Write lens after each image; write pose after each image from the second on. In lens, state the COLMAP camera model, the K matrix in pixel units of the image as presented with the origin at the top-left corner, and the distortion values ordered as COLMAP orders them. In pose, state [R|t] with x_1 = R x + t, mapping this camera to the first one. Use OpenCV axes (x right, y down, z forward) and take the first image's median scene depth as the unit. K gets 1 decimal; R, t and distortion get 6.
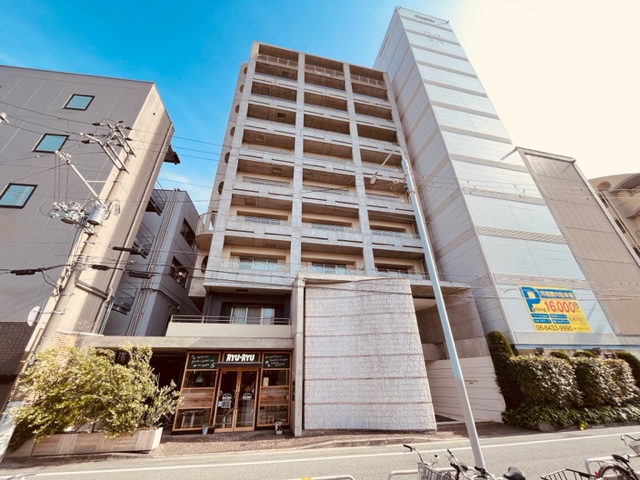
lens RADIAL K [[257.3, 0, 318.8], [0, 257.3, 241.2], [0, 0, 1]] dist [-0.003758, 0.000852]
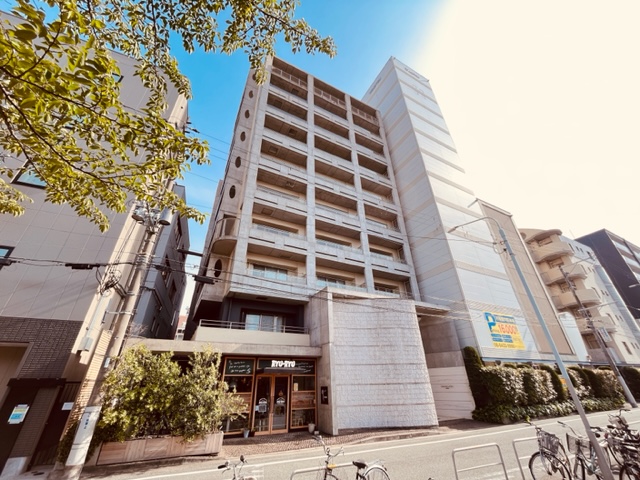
lens RADIAL K [[257.3, 0, 319.2], [0, 257.3, 239.5], [0, 0, 1]] dist [-0.003758, 0.000852]
pose [[0.965671, 0.128486, 0.225767, -0.358639], [-0.121801, 0.991607, -0.043357, -0.027992], [-0.229443, 0.014370, 0.973216, -0.070397]]
